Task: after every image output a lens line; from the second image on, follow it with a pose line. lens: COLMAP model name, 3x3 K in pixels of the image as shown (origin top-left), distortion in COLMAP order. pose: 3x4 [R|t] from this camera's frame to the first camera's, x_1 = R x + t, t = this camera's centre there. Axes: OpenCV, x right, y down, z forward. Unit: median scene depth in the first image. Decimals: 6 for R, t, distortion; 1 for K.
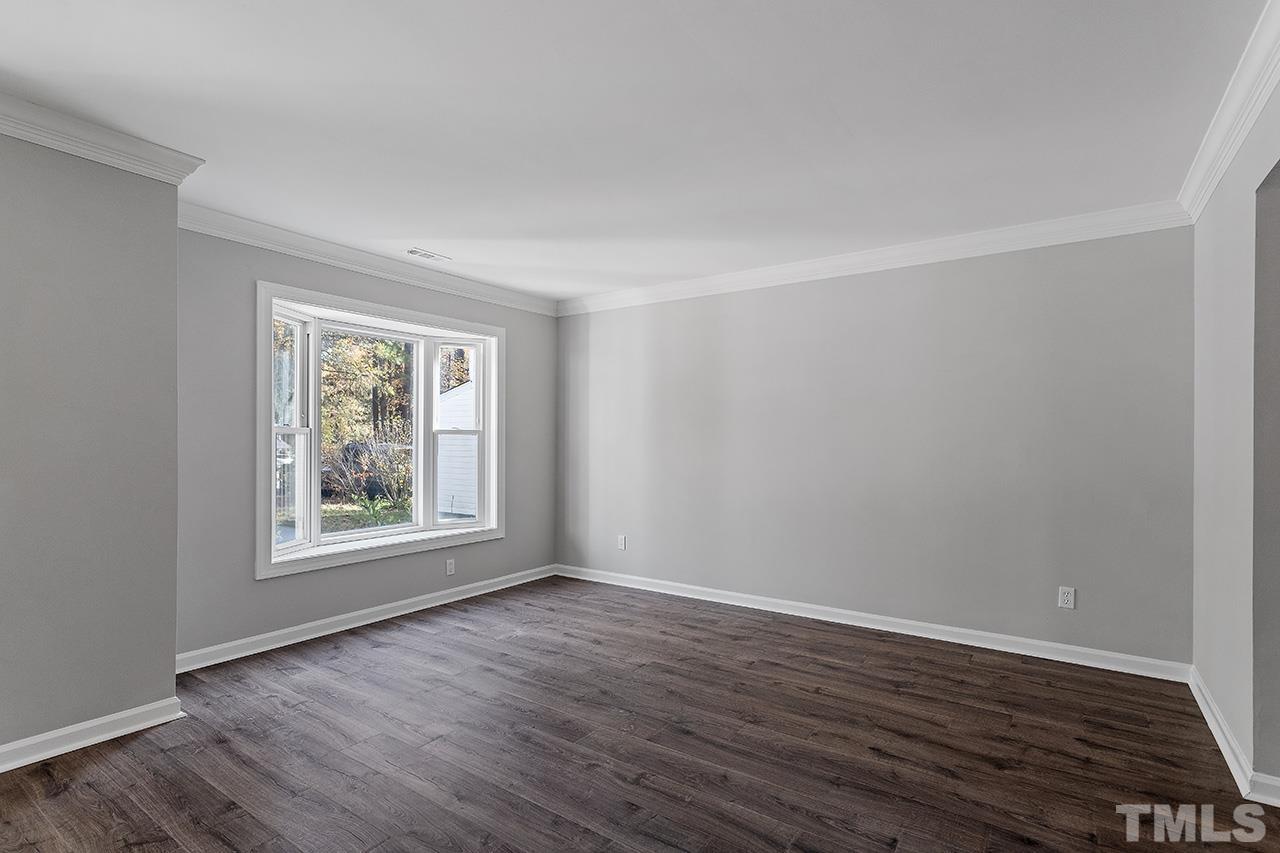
lens RADIAL K [[617.0, 0, 637.4], [0, 617.0, 431.4], [0, 0, 1]] dist [0.002995, 0.000858]
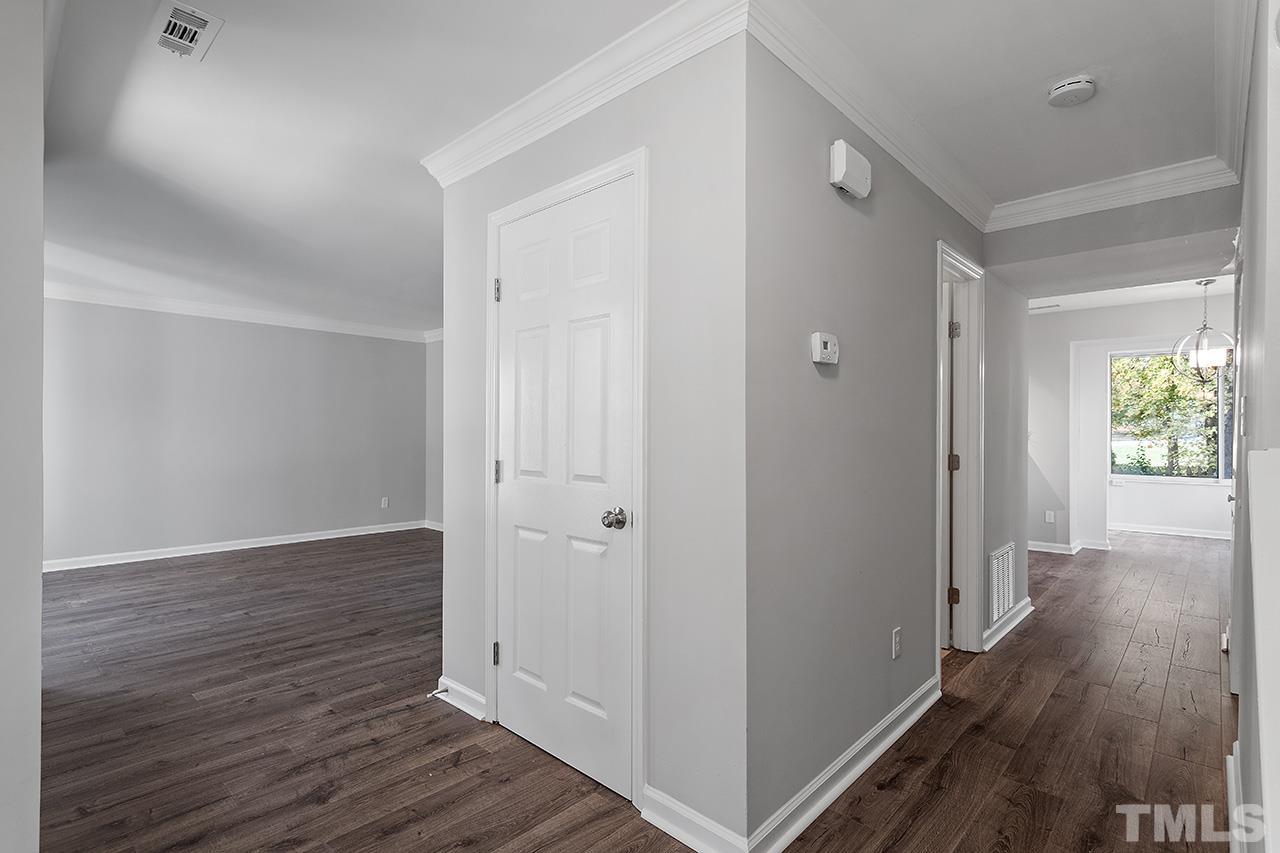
lens RADIAL K [[617.0, 0, 636.1], [0, 617.0, 430.1], [0, 0, 1]] dist [0.002995, 0.000858]
pose [[0.151385, -0.001456, 0.988474, -1.242047], [-0.016370, 0.999858, 0.003980, -0.003807], [-0.988339, -0.016784, 0.151340, -0.170334]]
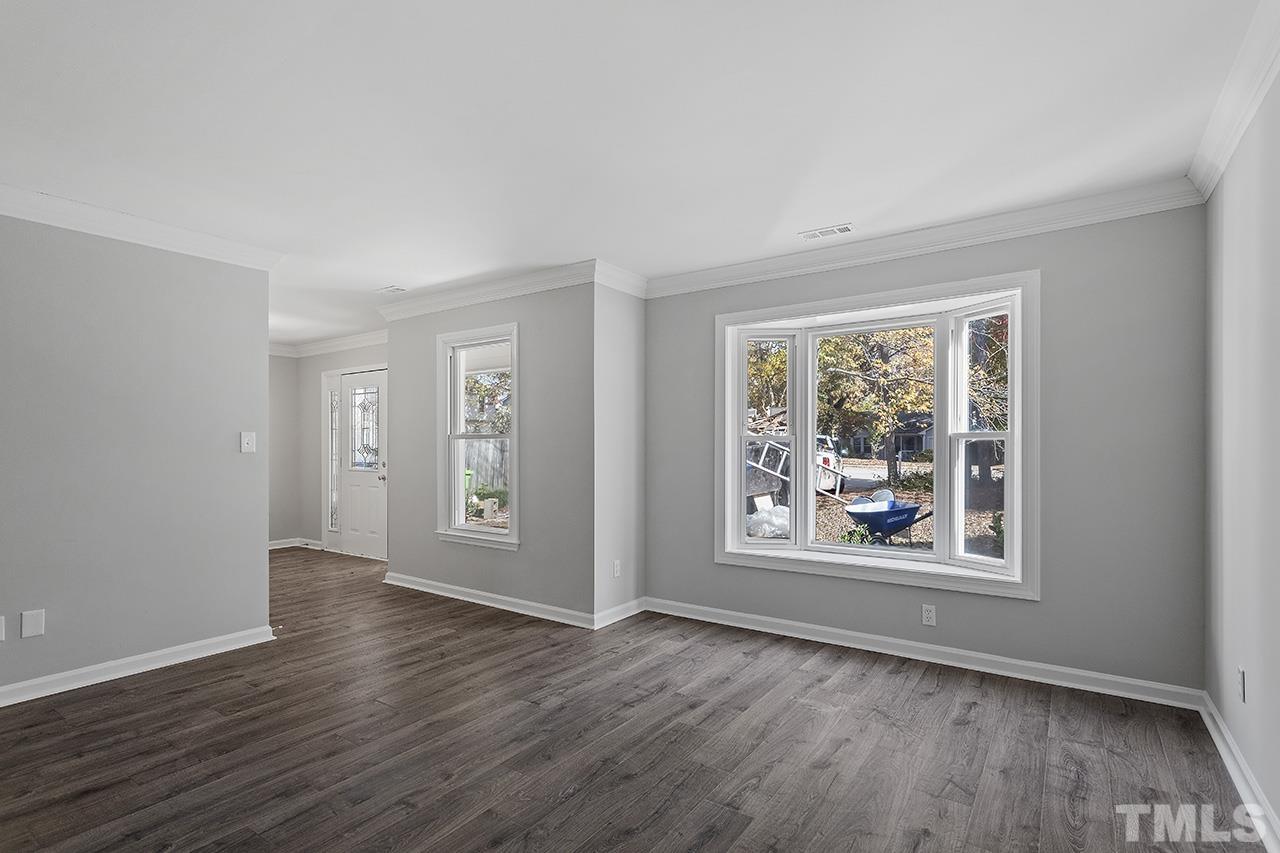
lens RADIAL K [[617.0, 0, 640.6], [0, 617.0, 439.7], [0, 0, 1]] dist [0.002995, 0.000858]
pose [[-0.001669, -0.015229, -0.999883, 0.593555], [0.014720, 0.999775, -0.015252, 0.015399], [0.999890, -0.014743, -0.001445, 0.849772]]
